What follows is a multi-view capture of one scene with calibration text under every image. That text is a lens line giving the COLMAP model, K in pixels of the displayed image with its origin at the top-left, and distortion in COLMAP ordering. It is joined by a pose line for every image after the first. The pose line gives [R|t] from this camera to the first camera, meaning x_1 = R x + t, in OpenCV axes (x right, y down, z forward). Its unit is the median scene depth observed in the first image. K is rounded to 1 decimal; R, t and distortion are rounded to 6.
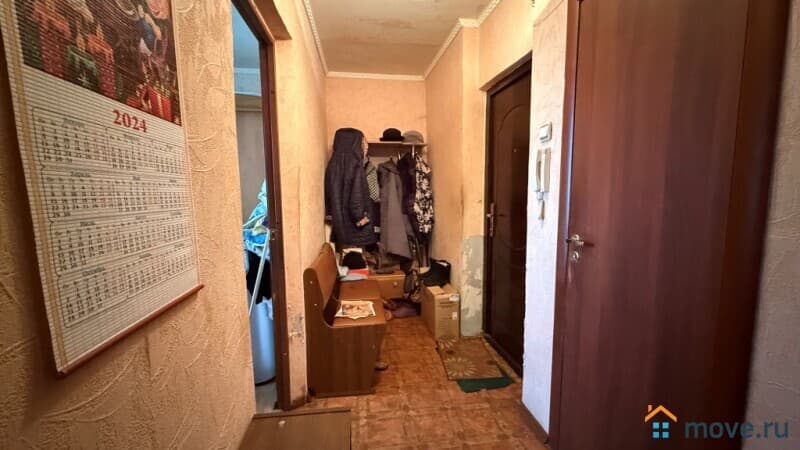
lens RADIAL K [[316.1, 0, 396.8], [0, 316.1, 223.9], [0, 0, 1]] dist [0.000306, 0.000146]
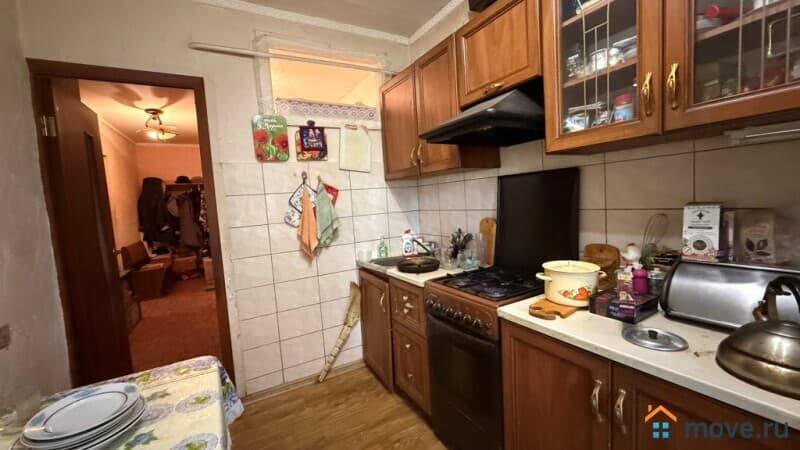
lens RADIAL K [[316.1, 0, 396.8], [0, 316.1, 223.9], [0, 0, 1]] dist [0.000306, 0.000146]
pose [[0.922897, -0.075305, 0.377610, 0.415692], [0.087642, 0.996030, -0.015568, 0.106970], [-0.374939, 0.047462, 0.925834, -1.126973]]
